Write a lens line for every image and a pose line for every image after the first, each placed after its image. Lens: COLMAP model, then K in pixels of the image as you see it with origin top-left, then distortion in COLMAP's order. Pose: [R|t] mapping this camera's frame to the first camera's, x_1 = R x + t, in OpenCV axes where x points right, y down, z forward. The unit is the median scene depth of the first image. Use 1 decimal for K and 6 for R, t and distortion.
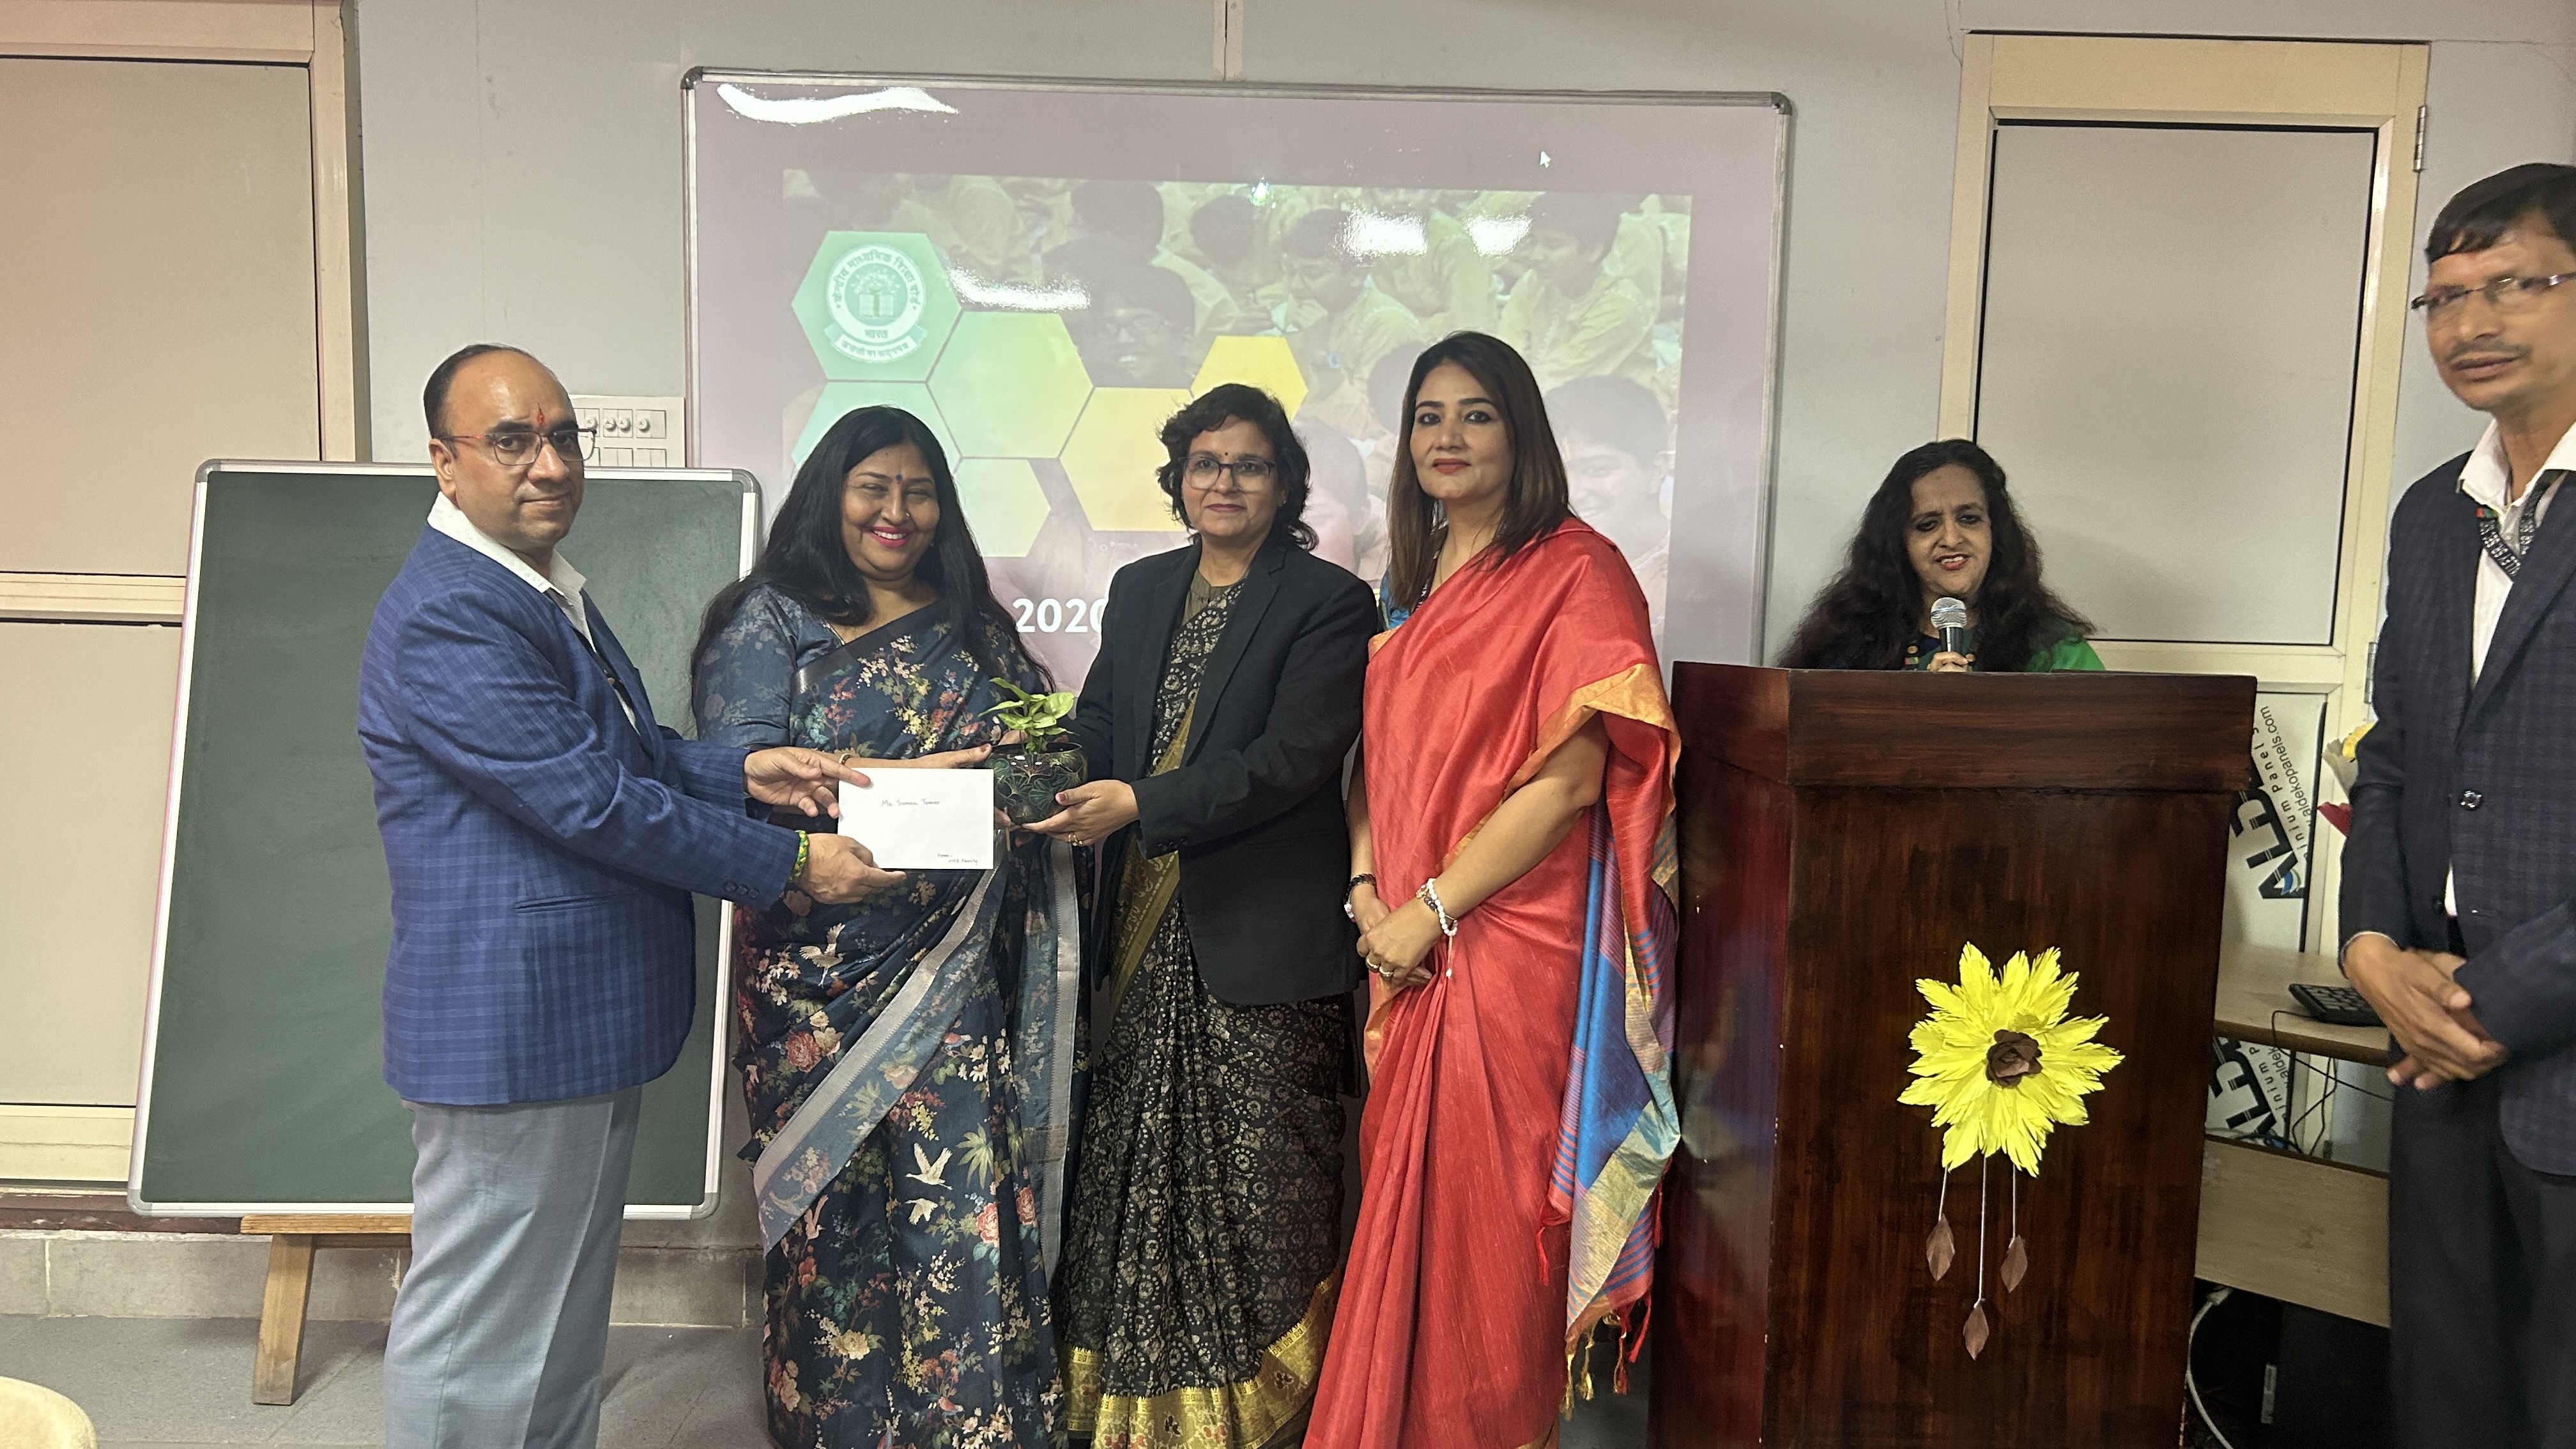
lens RADIAL K [[2078.2, 0, 1270.3], [0, 2078.2, 739.5], [0, 0, 1]] dist [0.116693, -0.196728]
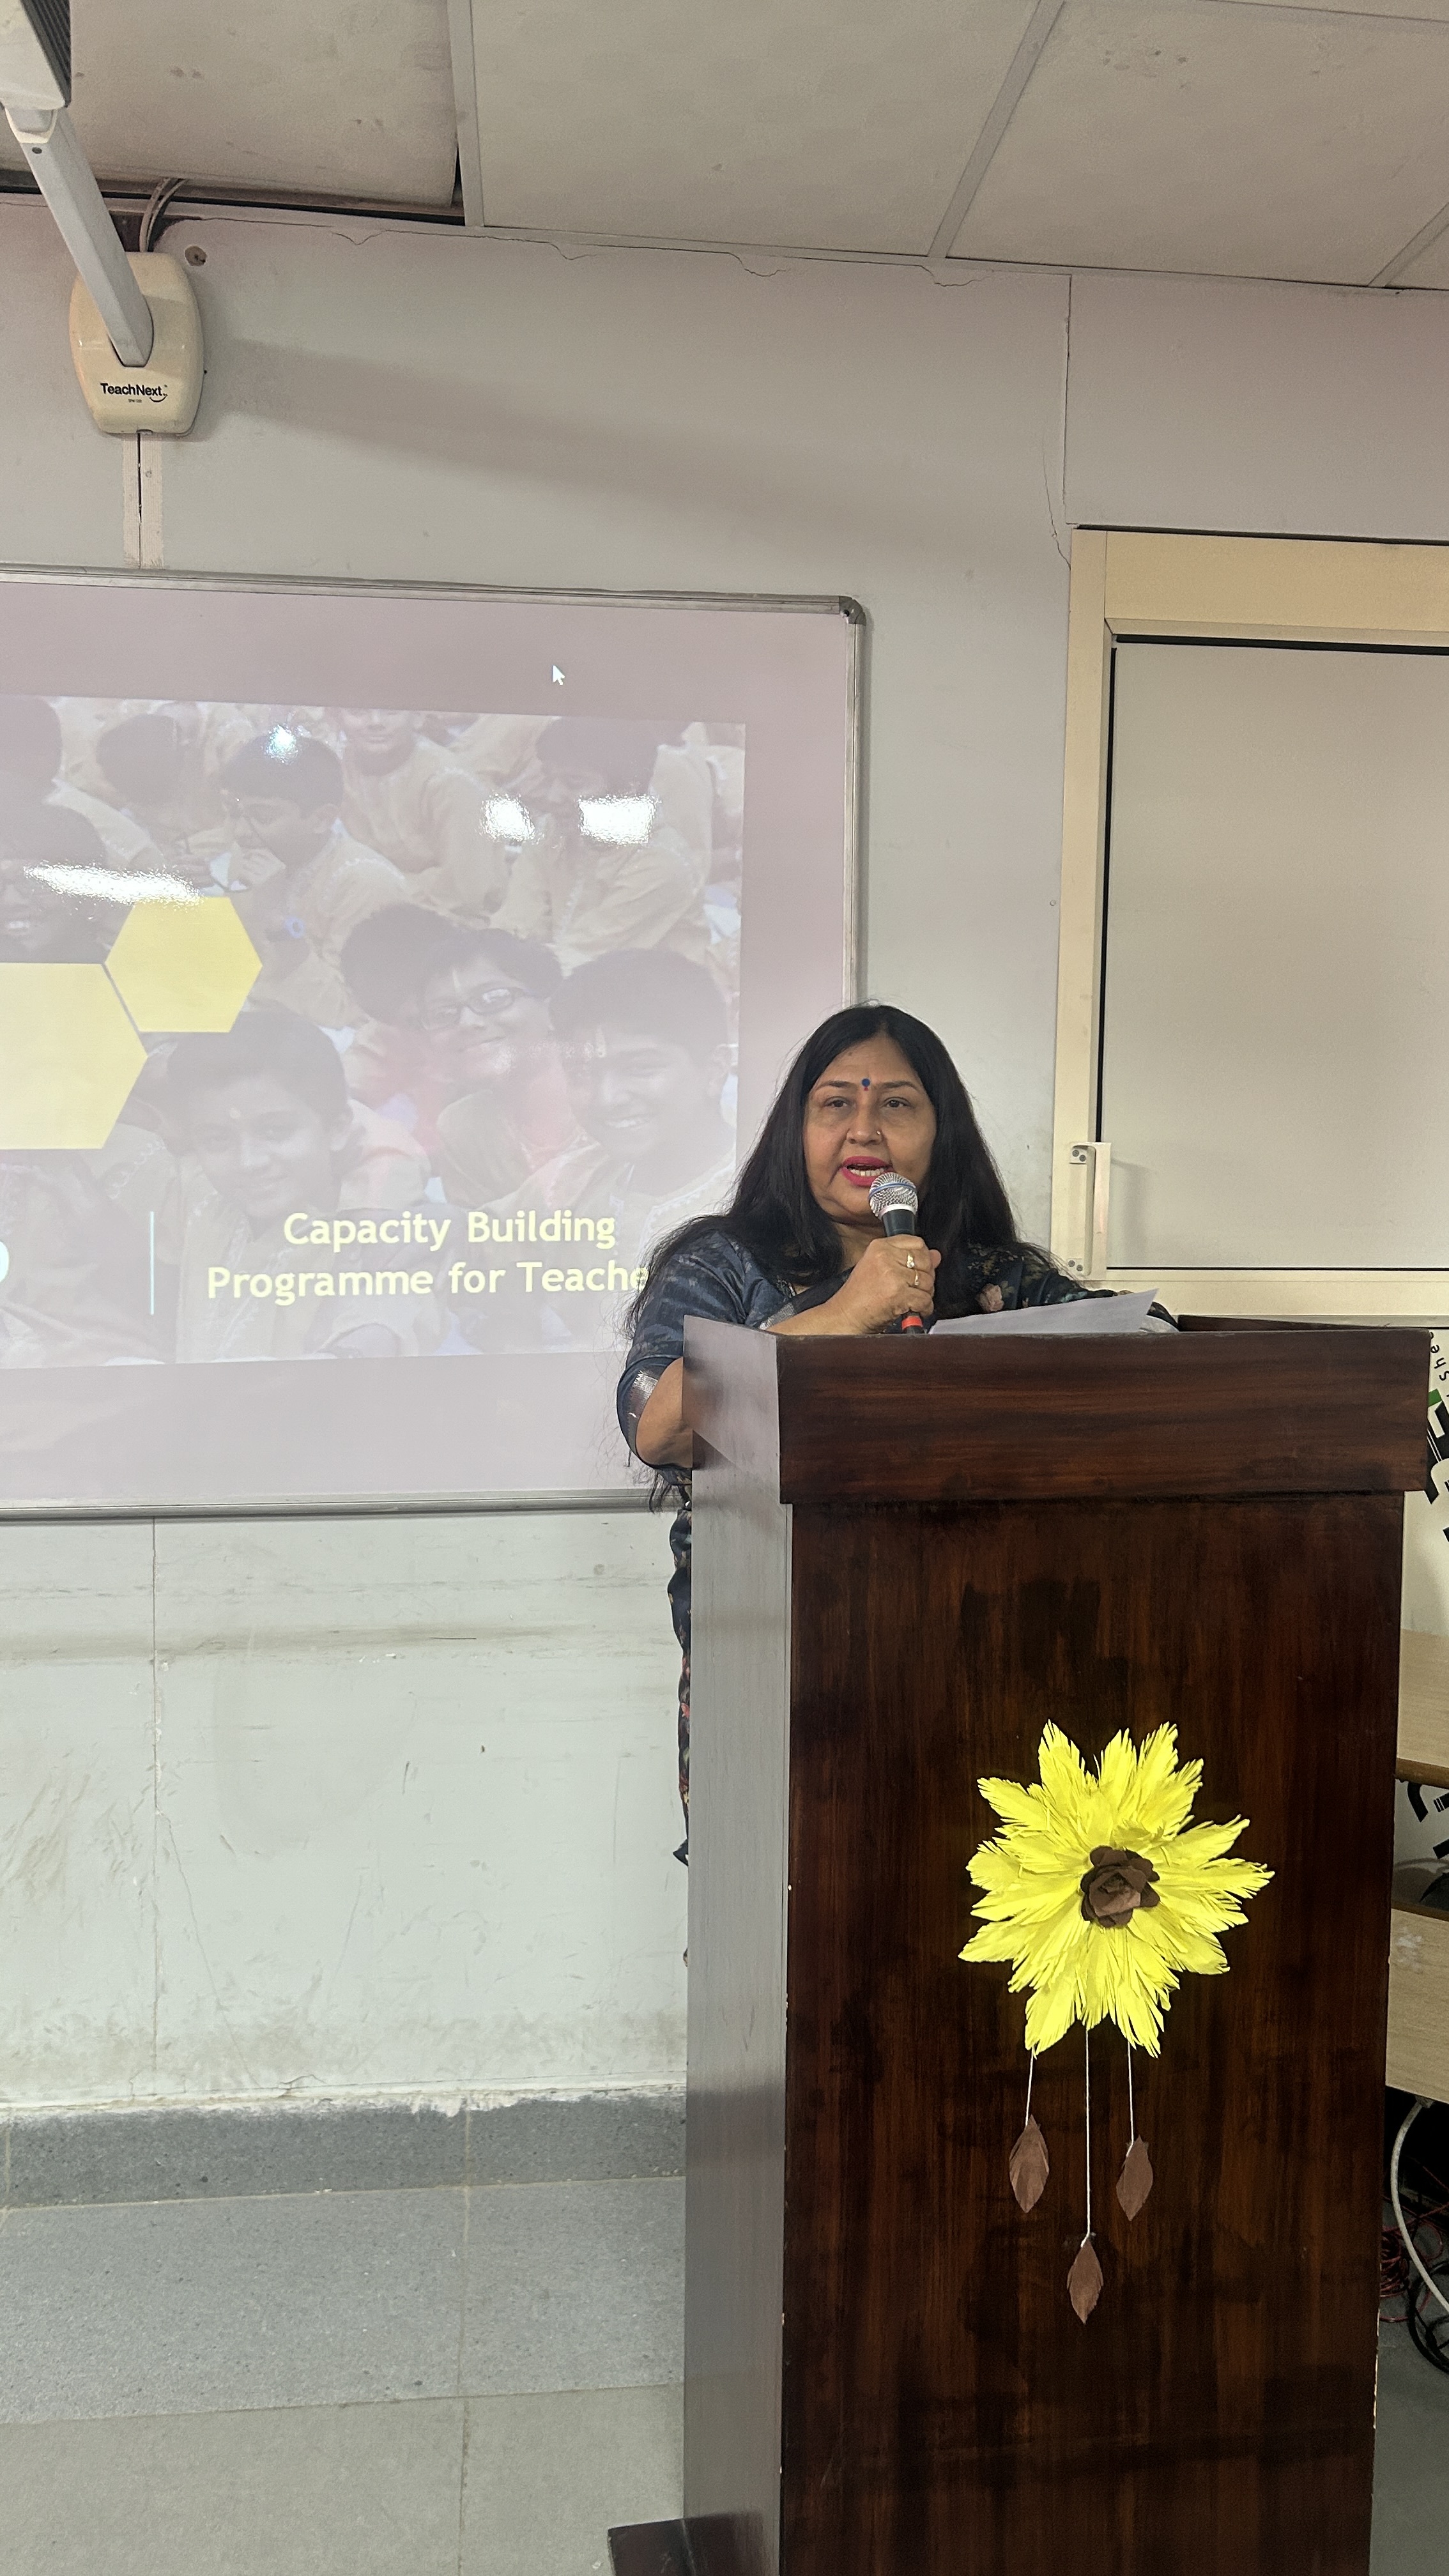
lens RADIAL K [[2135.0, 0, 722.9], [0, 2135.0, 1273.4], [0, 0, 1]] dist [0.038809, 0.002447]
pose [[0.994085, -0.018060, 0.107092, 0.147889], [0.023211, 0.998623, -0.047050, -0.018834], [-0.106095, 0.049257, 0.993135, 0.296405]]
